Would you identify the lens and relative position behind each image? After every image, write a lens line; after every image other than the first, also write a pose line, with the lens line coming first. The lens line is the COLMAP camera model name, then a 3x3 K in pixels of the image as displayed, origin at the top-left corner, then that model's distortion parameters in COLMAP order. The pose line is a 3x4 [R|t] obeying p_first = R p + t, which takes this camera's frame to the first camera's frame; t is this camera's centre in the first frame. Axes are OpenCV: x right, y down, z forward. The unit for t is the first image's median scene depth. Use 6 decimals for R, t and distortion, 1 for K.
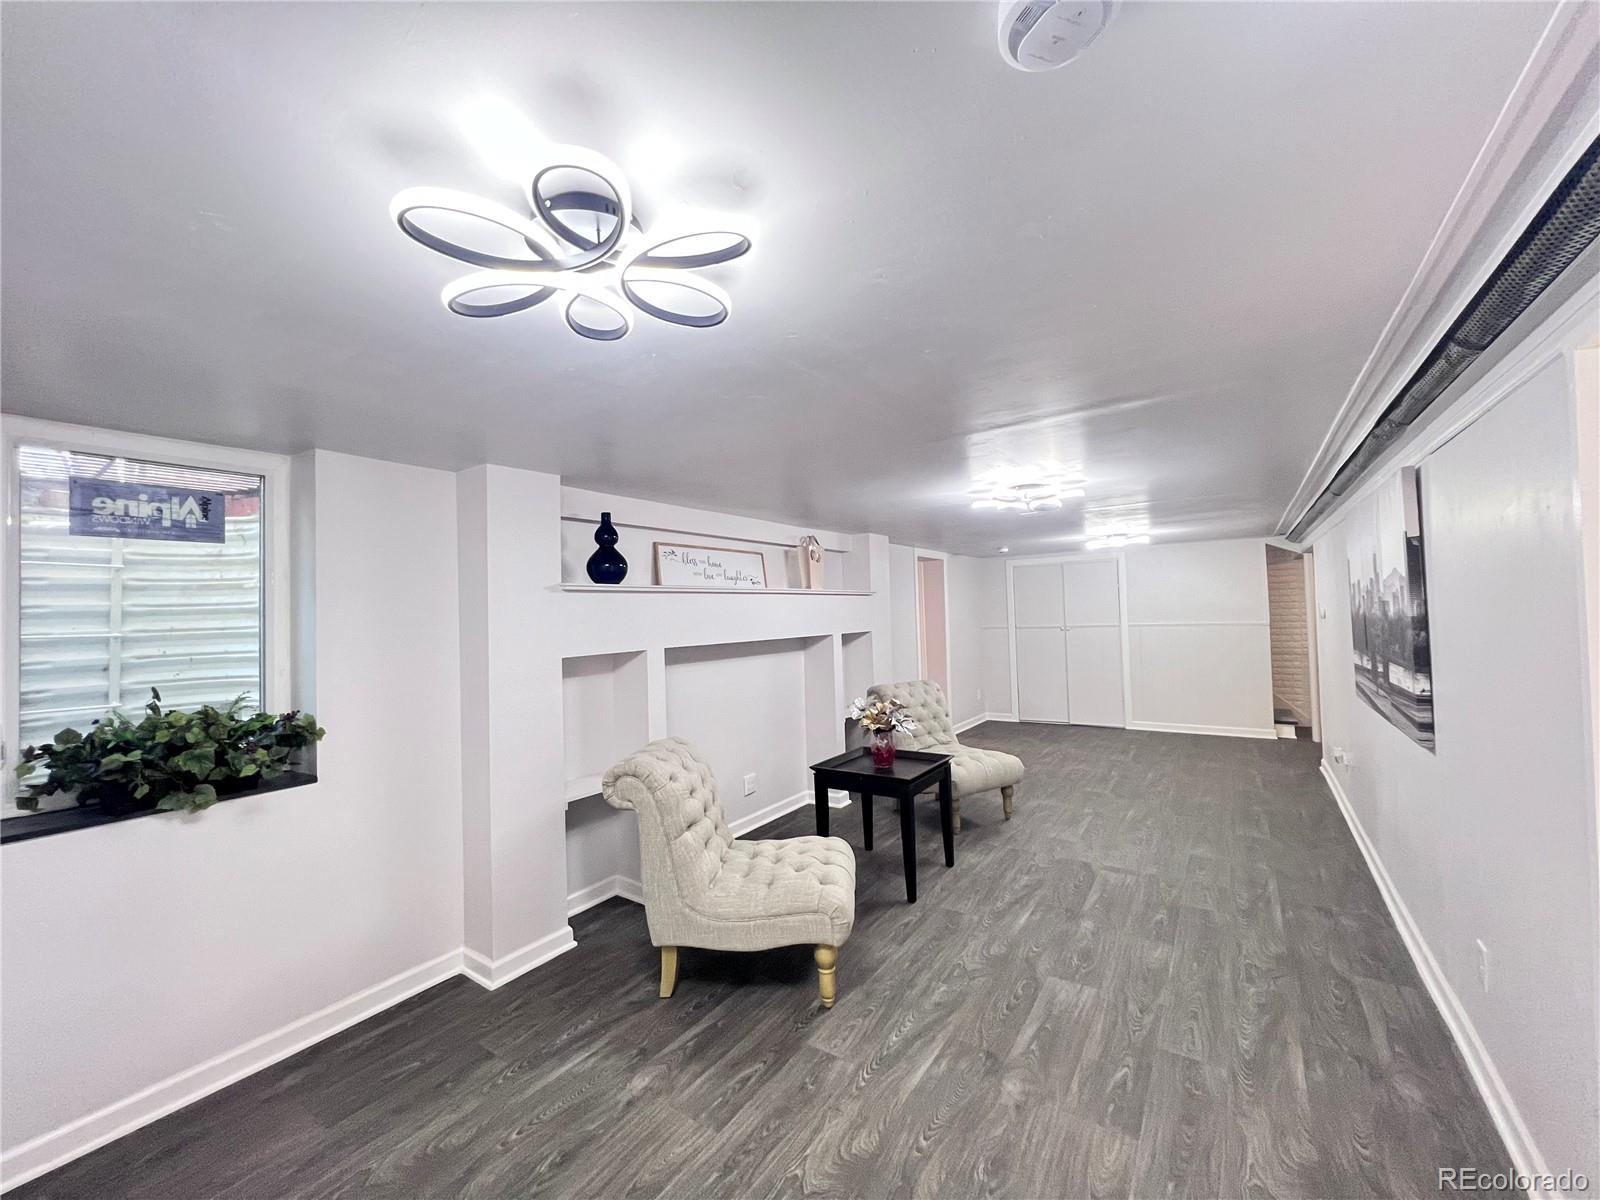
lens RADIAL K [[642.3, 0, 802.8], [0, 642.3, 601.4], [0, 0, 1]] dist [0.001474, -0.000141]
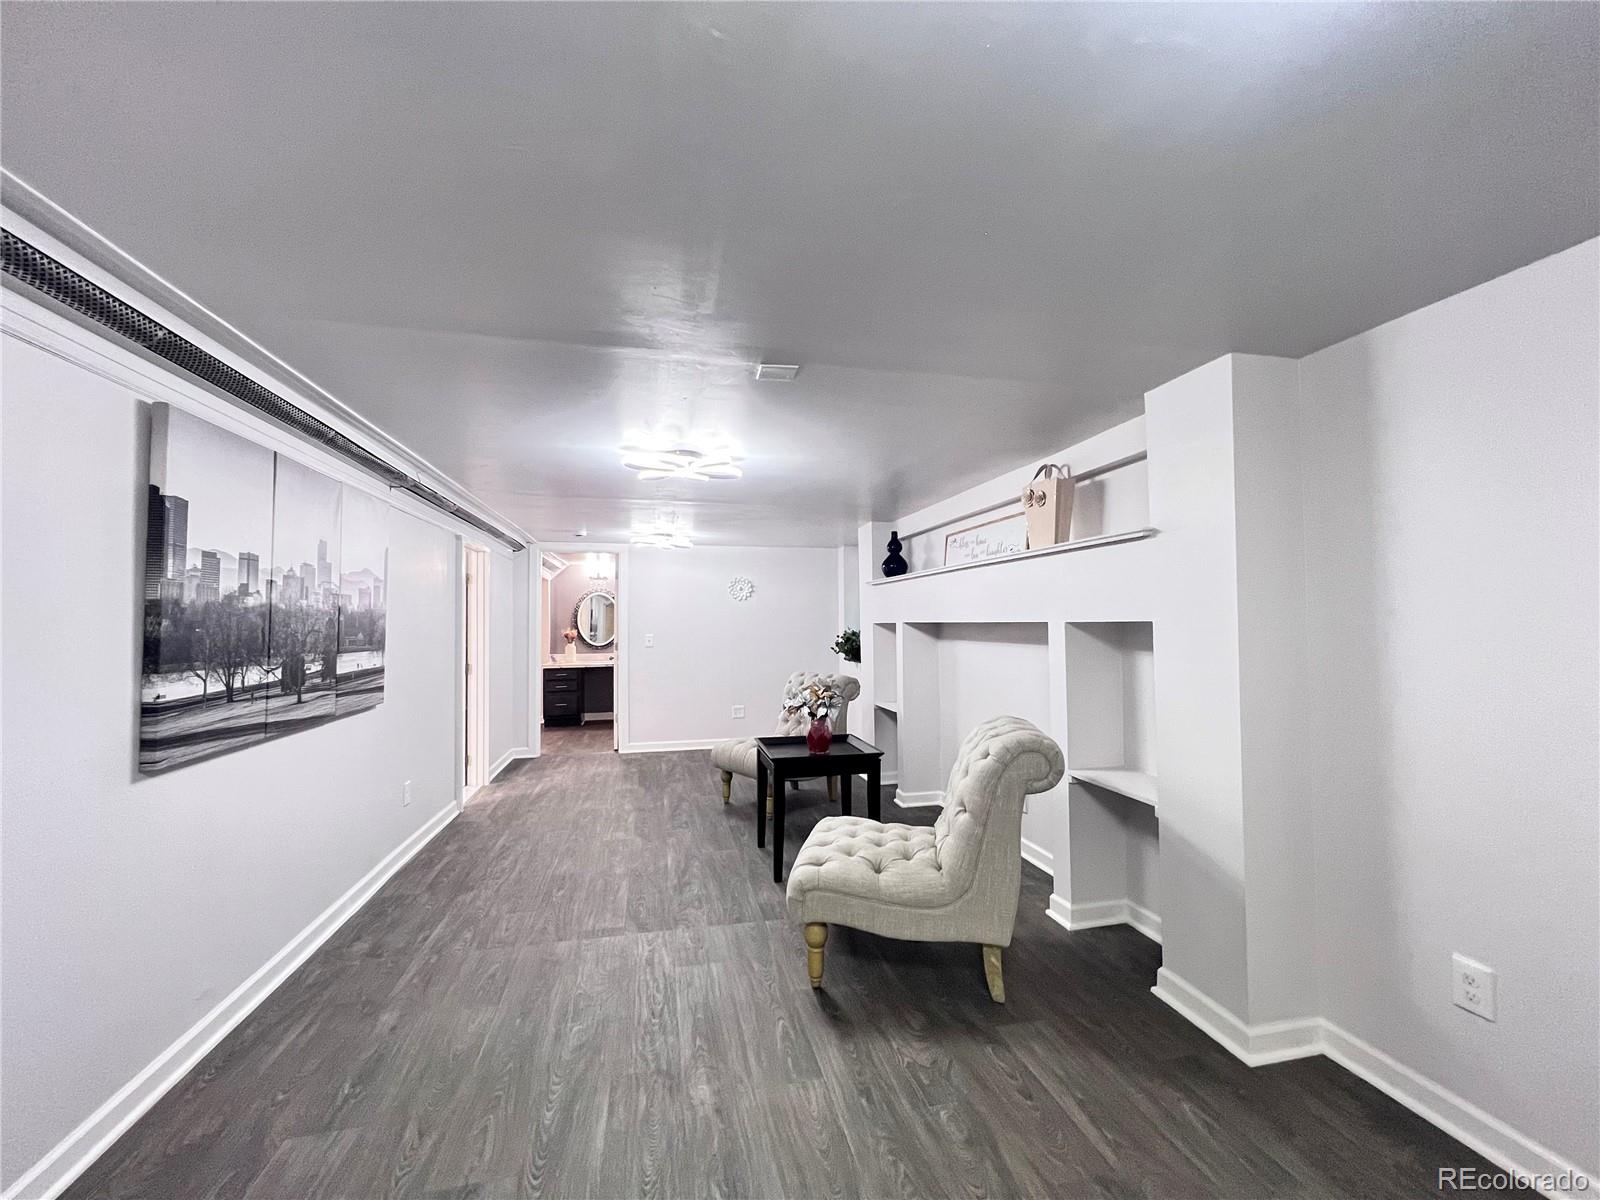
lens RADIAL K [[642.3, 0, 795.5], [0, 642.3, 601.7], [0, 0, 1]] dist [0.001474, -0.000141]
pose [[-0.688564, 0.011799, -0.725079, 1.014689], [0.044182, 0.998693, -0.025706, 0.061045], [0.723828, -0.049736, -0.688185, 1.964979]]
